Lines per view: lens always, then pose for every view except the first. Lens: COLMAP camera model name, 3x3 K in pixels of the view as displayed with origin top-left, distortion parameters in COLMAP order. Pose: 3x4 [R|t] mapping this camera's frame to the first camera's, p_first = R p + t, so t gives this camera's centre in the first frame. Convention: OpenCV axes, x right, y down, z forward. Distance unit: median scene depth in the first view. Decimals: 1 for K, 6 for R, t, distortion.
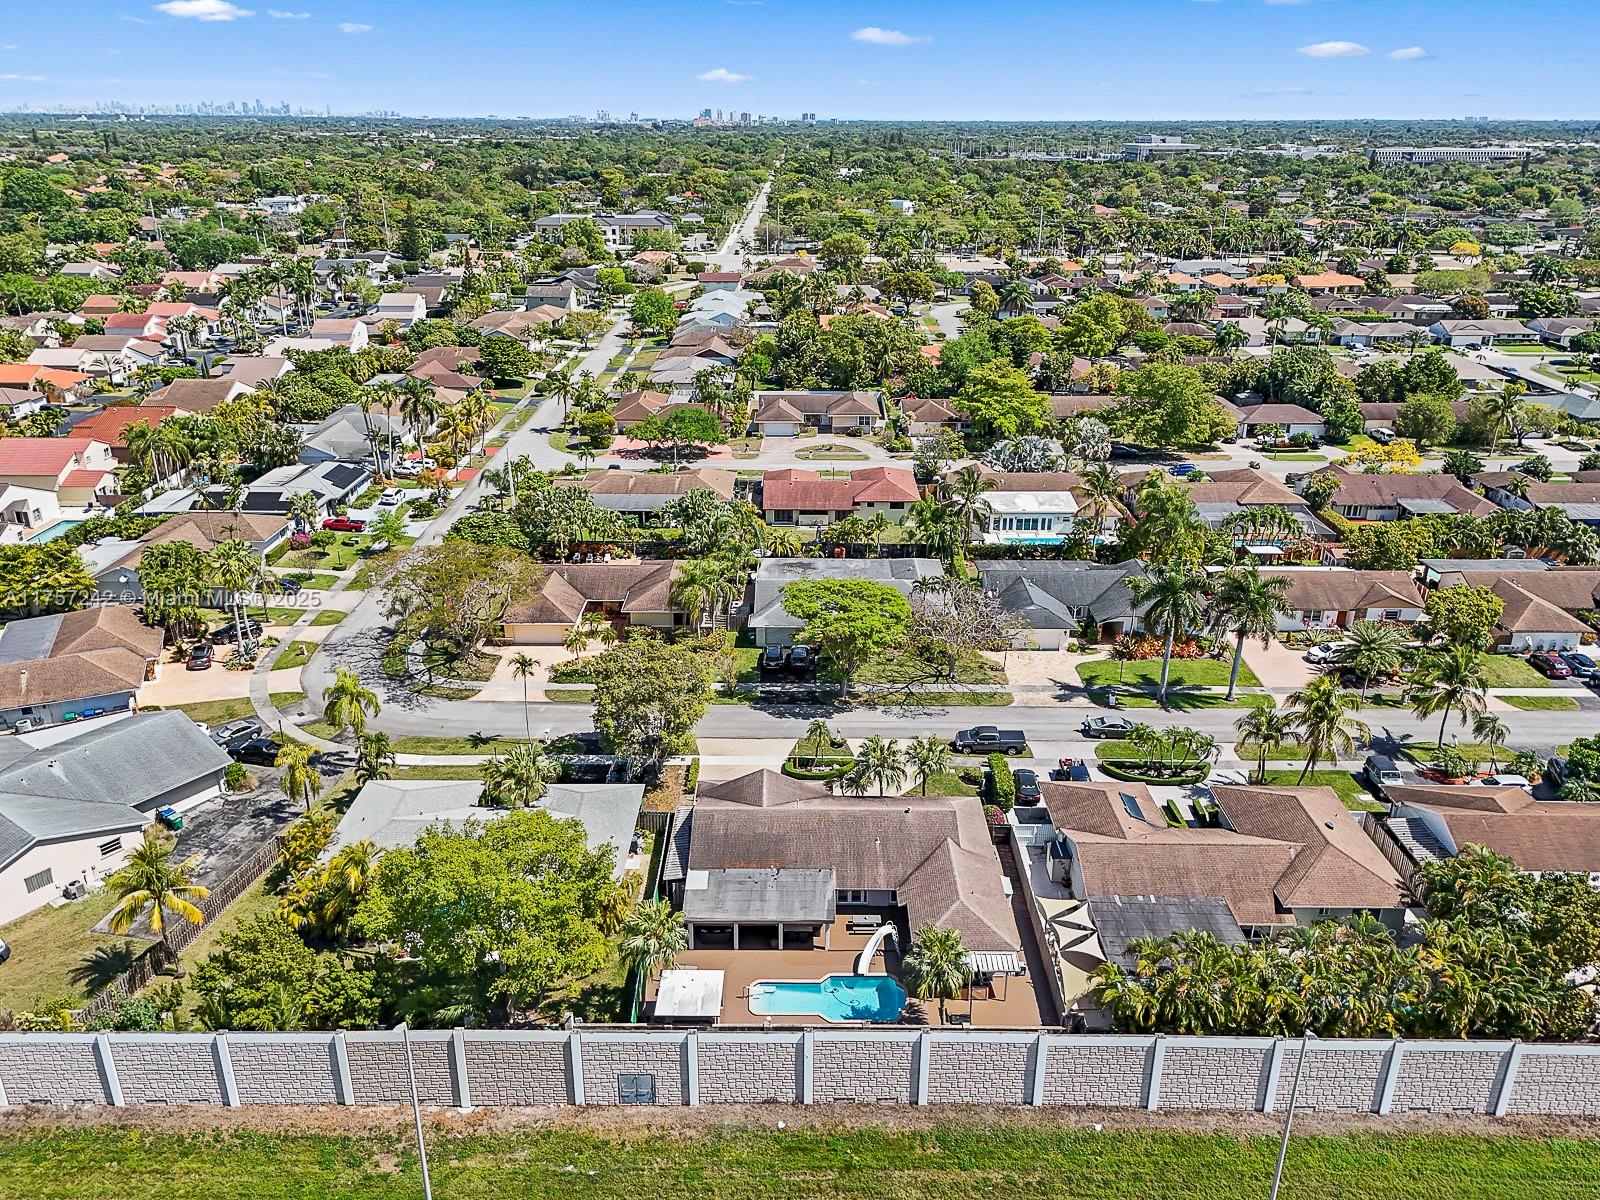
lens RADIAL K [[1181.1, 0, 800.0], [0, 1181.1, 600.0], [0, 0, 1]] dist [0.068486, -0.060924]
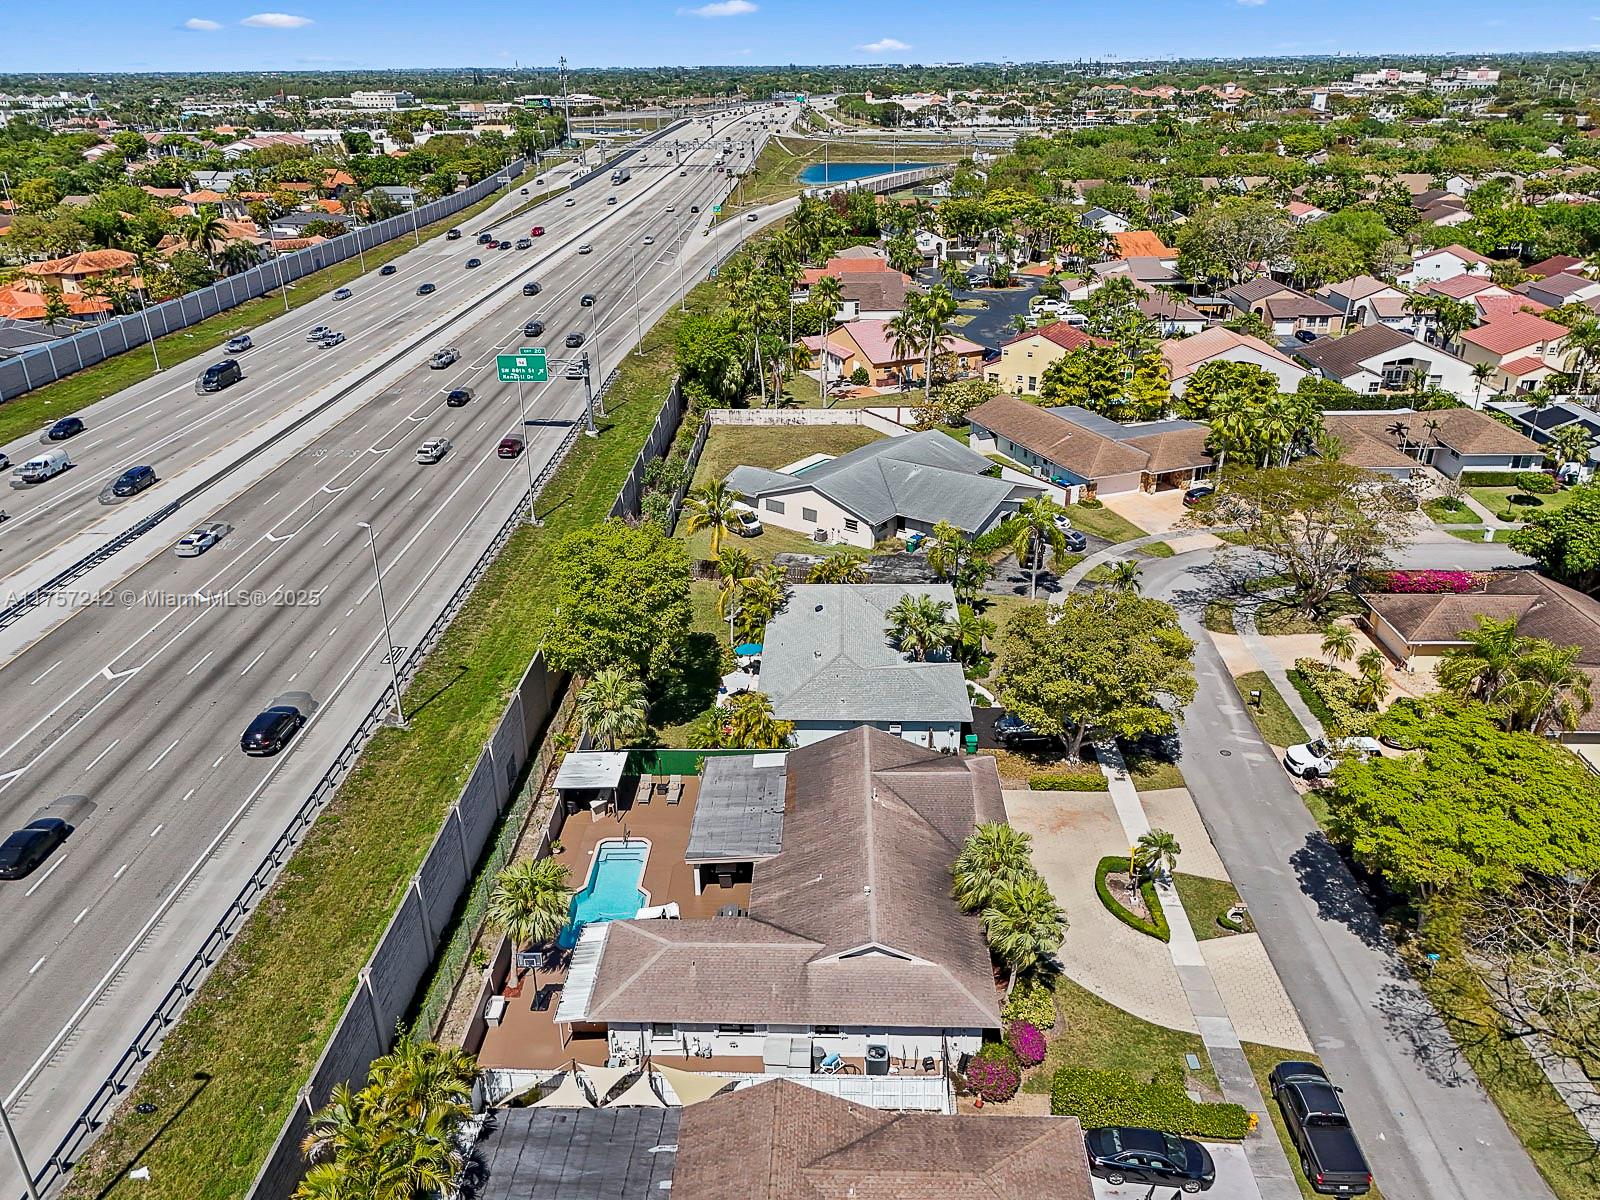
lens RADIAL K [[1181.1, 0, 800.0], [0, 1181.1, 600.0], [0, 0, 1]] dist [0.068486, -0.060924]
pose [[-0.030725, 0.407502, -0.912687, 0.517307], [-0.364440, 0.845692, 0.389858, -0.166957], [0.930720, 0.344598, 0.122527, 0.680260]]
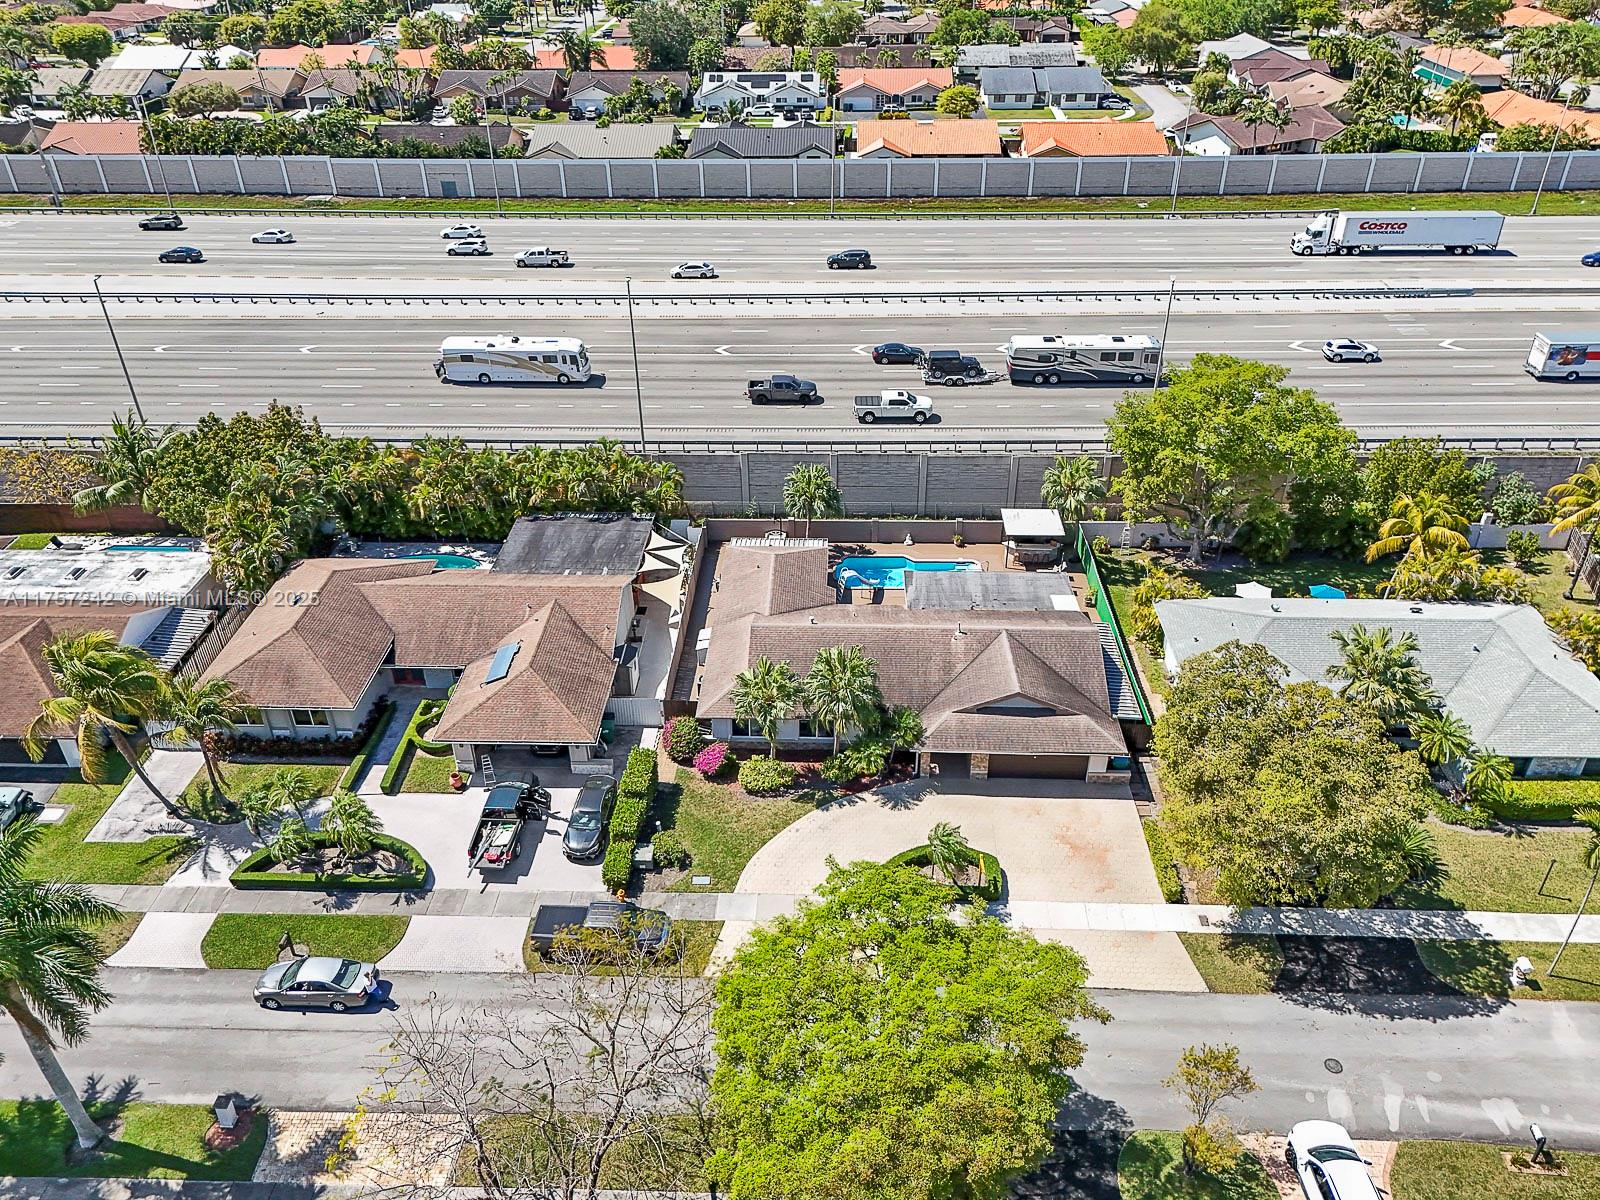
lens RADIAL K [[1181.1, 0, 800.0], [0, 1181.1, 600.0], [0, 0, 1]] dist [0.068486, -0.060924]
pose [[-0.999434, -0.011408, 0.031659, 0.062240], [0.019233, 0.578368, 0.815549, -0.373861], [-0.027614, 0.815696, -0.577821, 1.175673]]
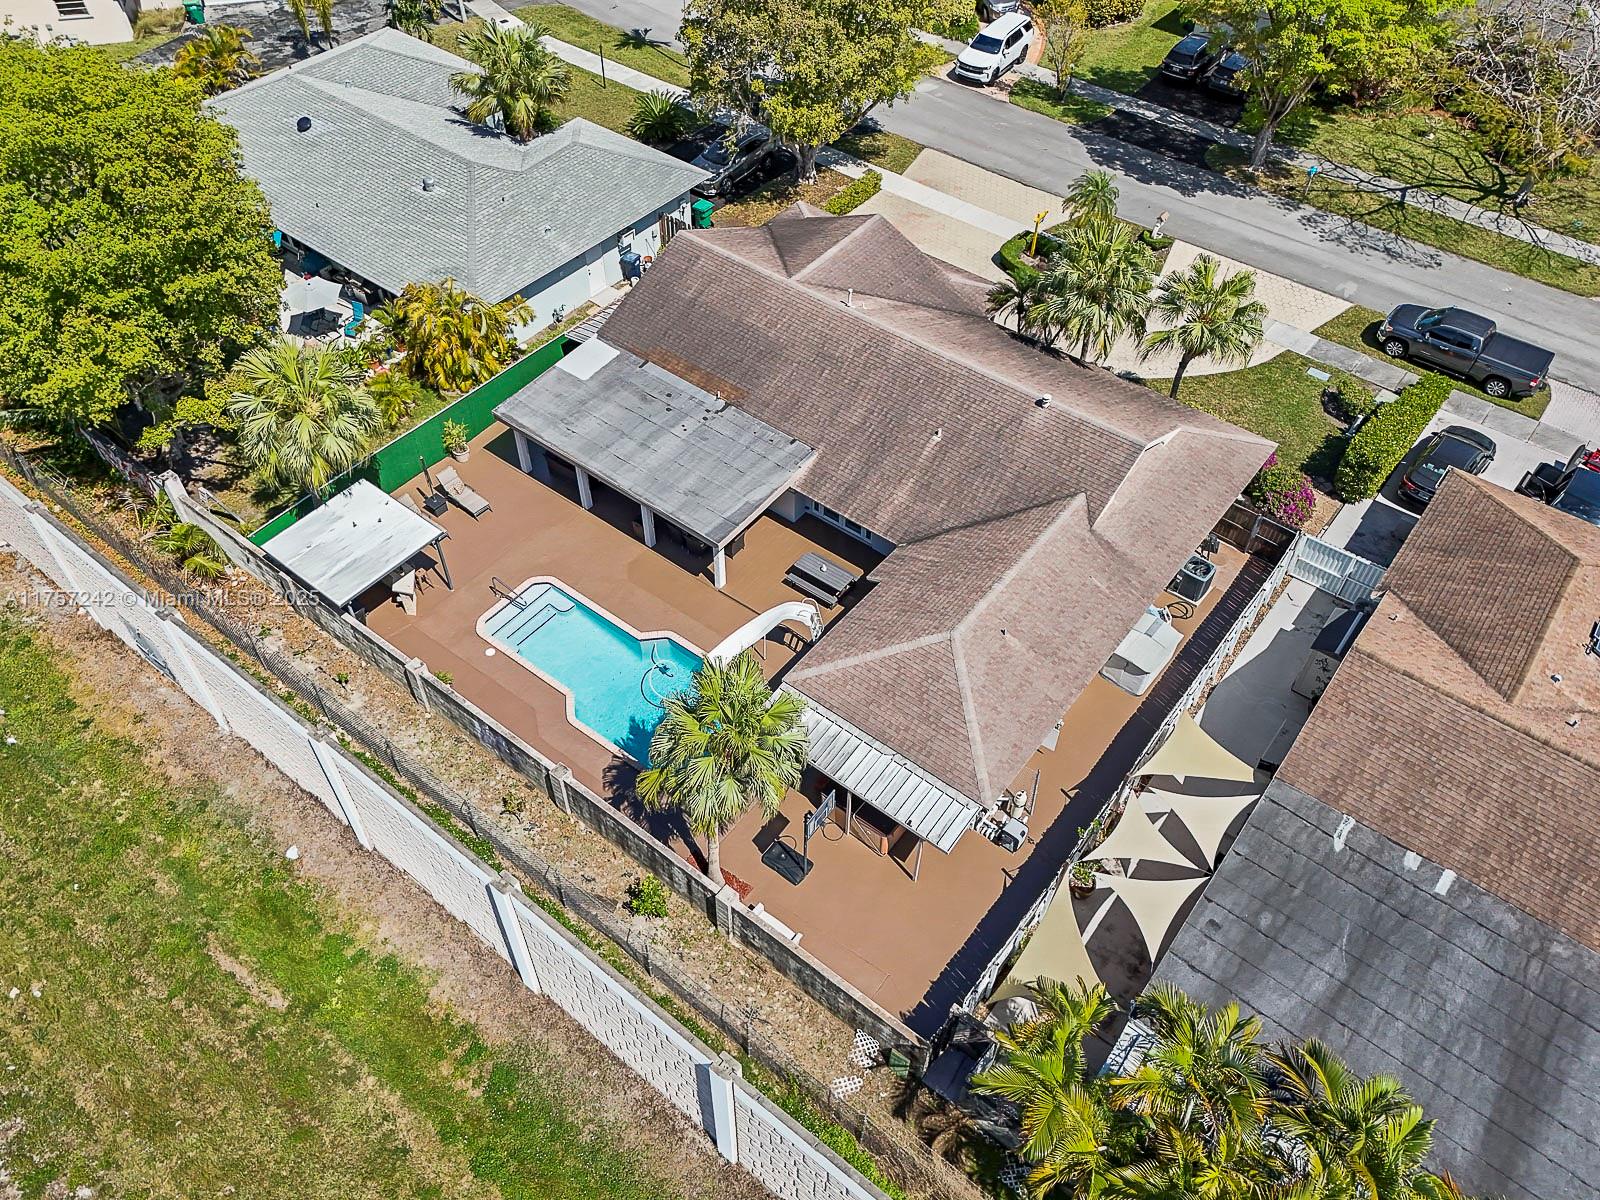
lens RADIAL K [[1181.1, 0, 800.0], [0, 1181.1, 600.0], [0, 0, 1]] dist [0.068486, -0.060924]
pose [[0.791574, 0.459642, -0.402666, 0.189052], [-0.242025, 0.840884, 0.484085, 0.040561], [0.561101, -0.285734, 0.776867, 0.483642]]
